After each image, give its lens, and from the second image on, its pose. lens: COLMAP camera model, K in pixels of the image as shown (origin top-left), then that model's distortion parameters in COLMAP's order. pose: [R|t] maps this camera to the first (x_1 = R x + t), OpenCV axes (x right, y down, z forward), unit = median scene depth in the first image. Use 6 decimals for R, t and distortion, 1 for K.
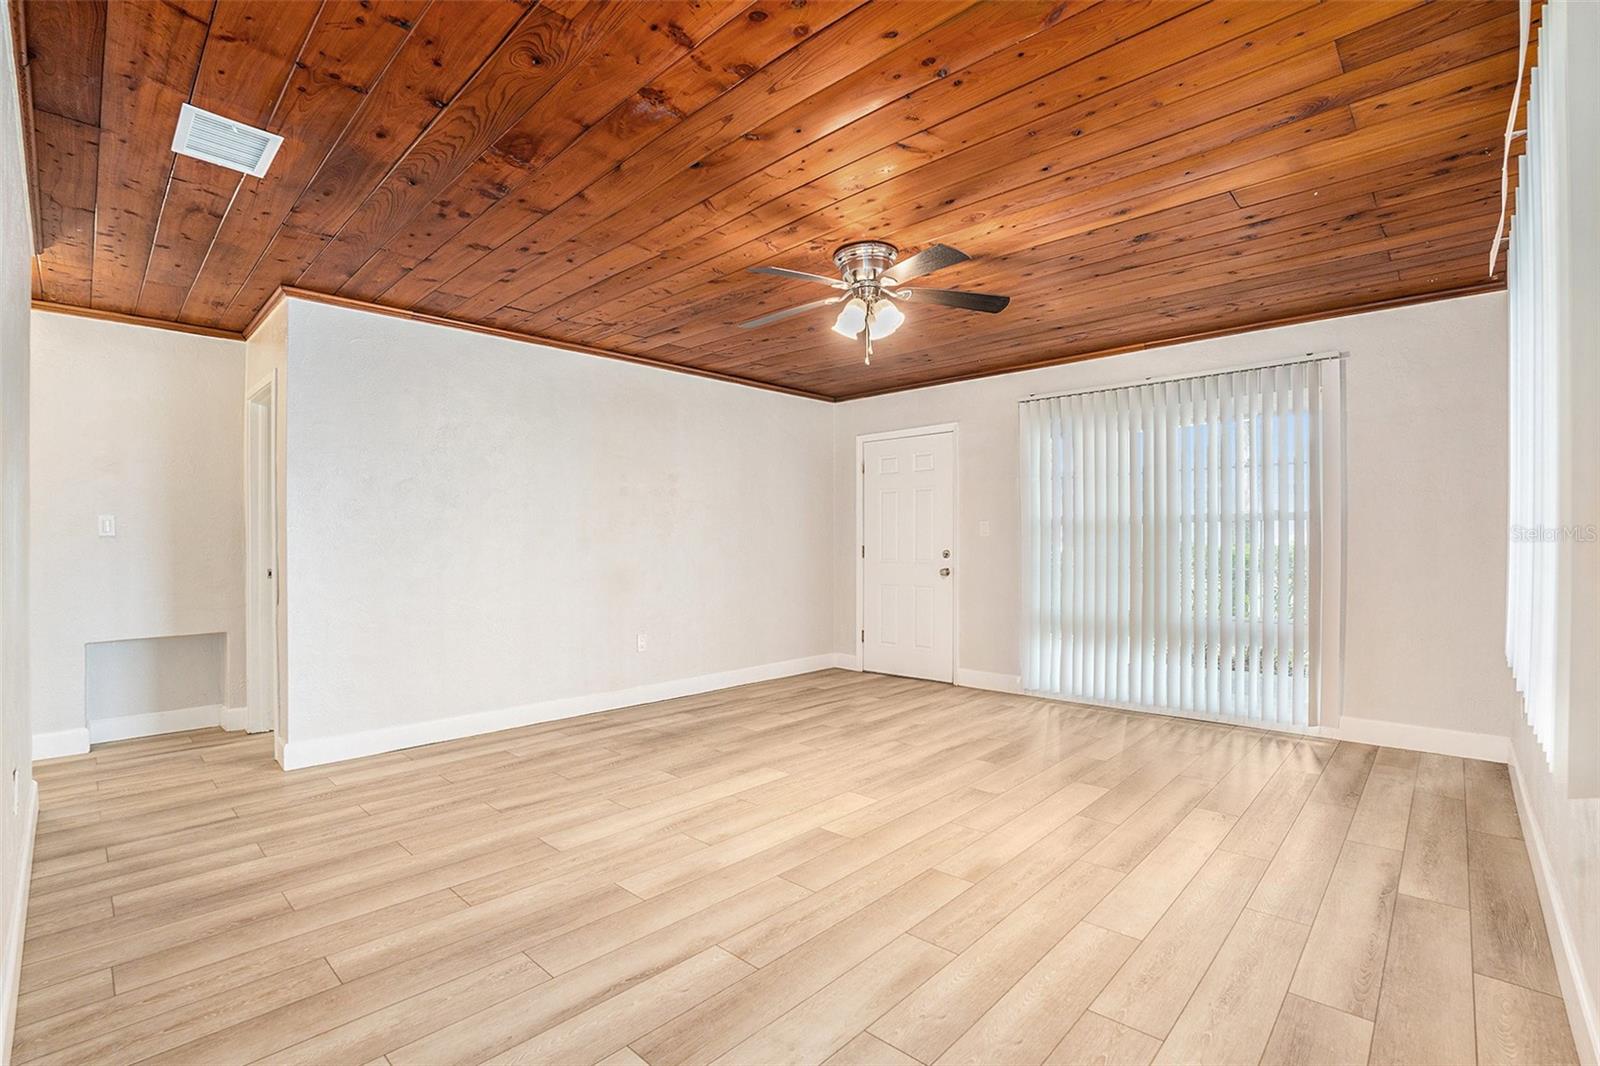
lens RADIAL K [[723.7, 0, 800.0], [0, 723.7, 533.0], [0, 0, 1]] dist [-0.066286, 0.020981]
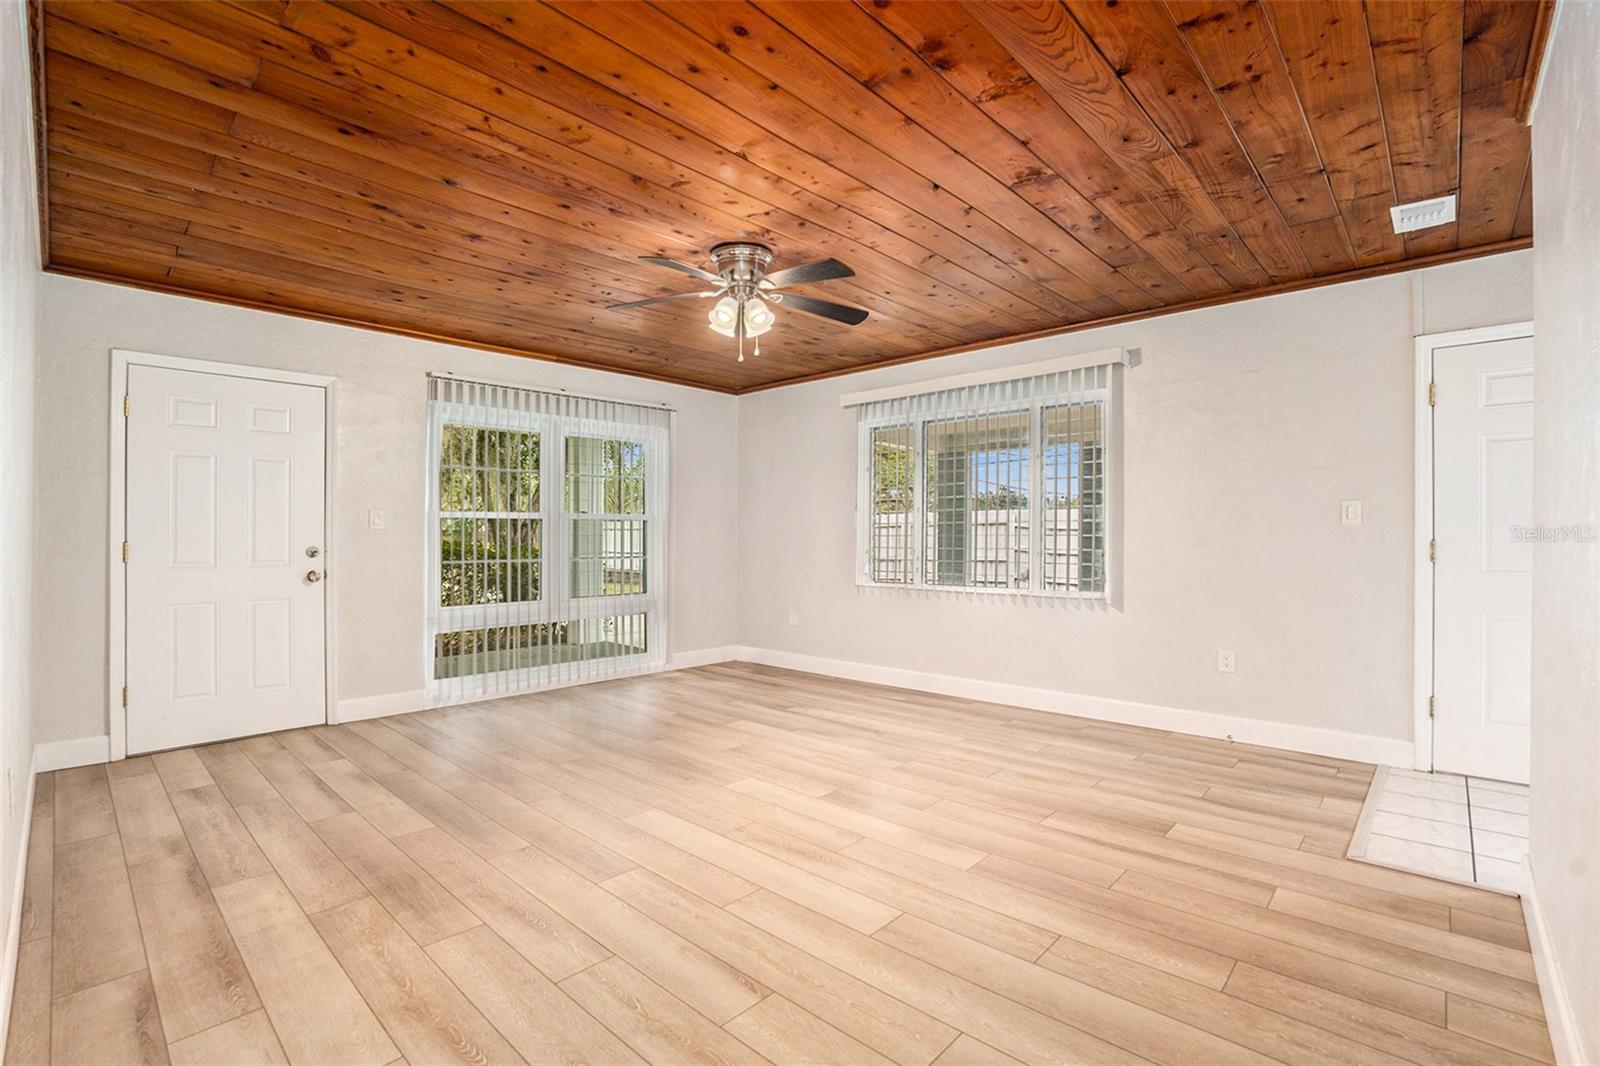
lens RADIAL K [[723.7, 0, 800.0], [0, 723.7, 533.0], [0, 0, 1]] dist [-0.066286, 0.020981]
pose [[-0.006781, 0.009808, 0.999929, -0.935212], [-0.010644, 0.999895, -0.009880, 0.021613], [-0.999920, -0.010710, -0.006676, 0.919723]]
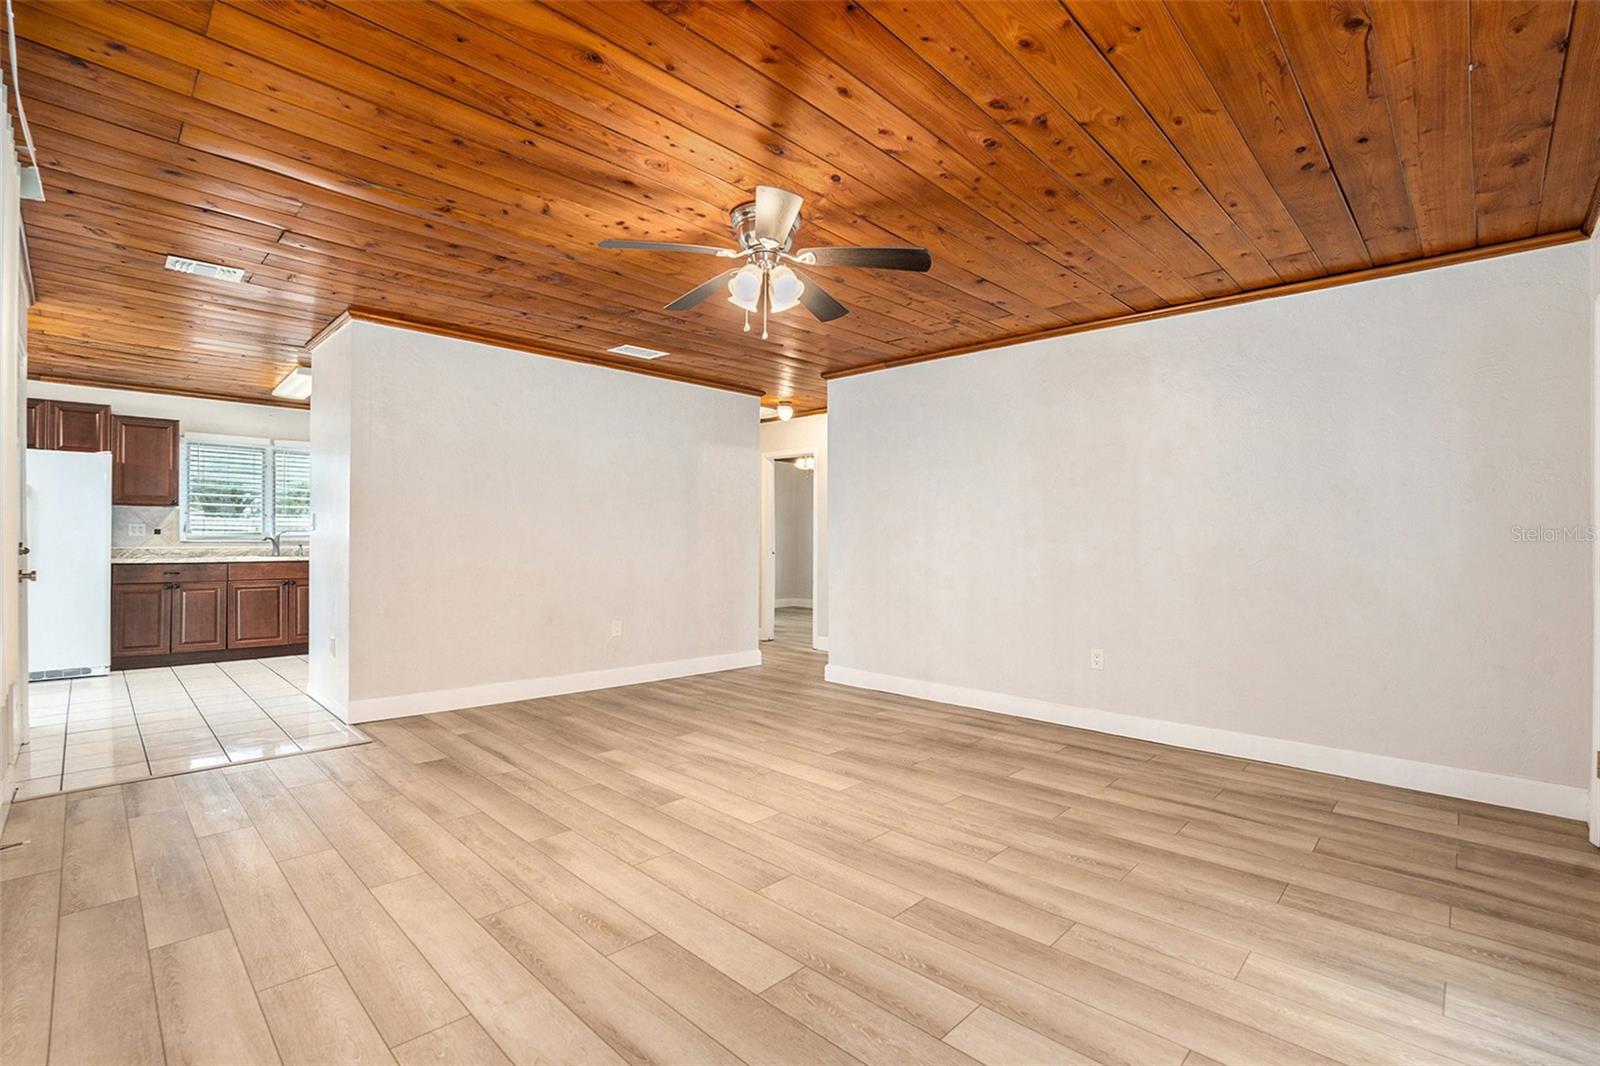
lens RADIAL K [[726.7, 0, 801.7], [0, 726.7, 529.8], [0, 0, 1]] dist [-0.067179, 0.020069]
pose [[-0.012213, -0.009487, -0.999880, 0.990520], [0.002189, 0.999952, -0.009515, 0.014668], [0.999923, -0.002305, -0.012191, 1.055390]]
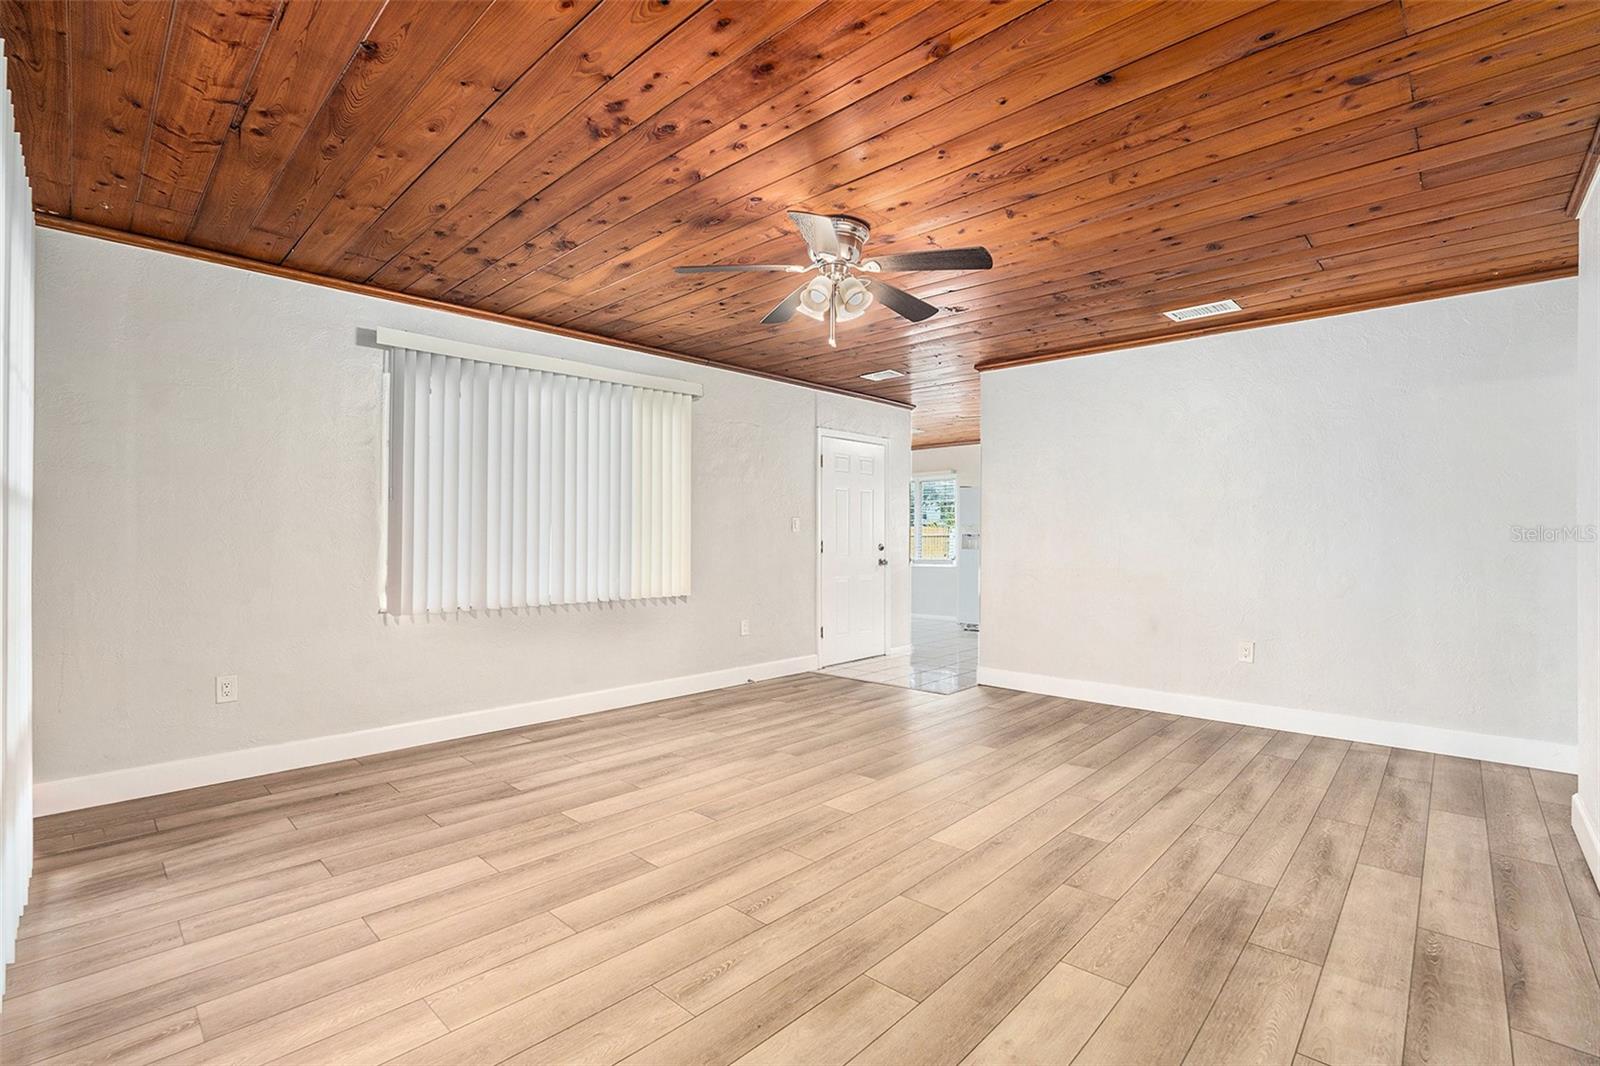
lens RADIAL K [[726.7, 0, 801.7], [0, 726.7, 529.8], [0, 0, 1]] dist [-0.067179, 0.020069]
pose [[-0.999988, 0.004788, 0.000285, 0.132172], [0.004780, 0.999711, -0.023551, 0.026826], [-0.000398, -0.023550, -0.999723, 1.937993]]
